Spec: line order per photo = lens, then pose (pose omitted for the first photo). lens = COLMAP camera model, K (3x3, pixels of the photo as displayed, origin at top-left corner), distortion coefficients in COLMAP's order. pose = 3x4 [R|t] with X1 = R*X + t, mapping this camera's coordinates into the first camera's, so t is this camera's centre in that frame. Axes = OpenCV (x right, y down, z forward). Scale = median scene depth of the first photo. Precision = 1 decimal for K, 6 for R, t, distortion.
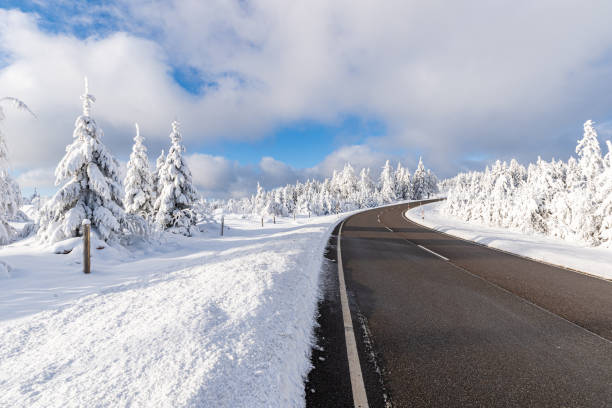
lens RADIAL K [[295.1, 0, 305.7], [0, 295.1, 202.2], [0, 0, 1]] dist [-0.003473, -0.000433]
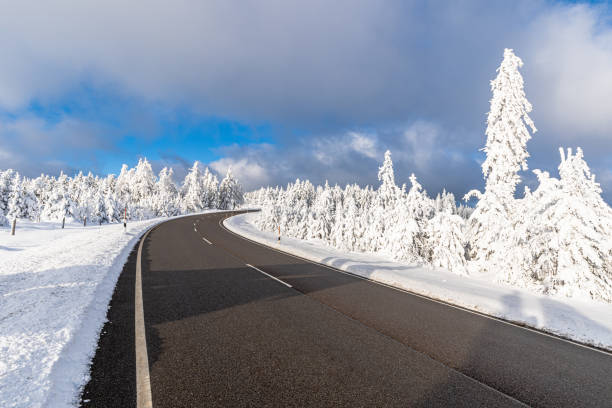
lens RADIAL K [[295.1, 0, 305.7], [0, 295.1, 202.2], [0, 0, 1]] dist [-0.003473, -0.000433]
pose [[0.786951, 0.085451, 0.611070, 0.011480], [-0.065904, 0.996339, -0.054453, 0.001533], [-0.613486, 0.002580, 0.789701, 0.120829]]
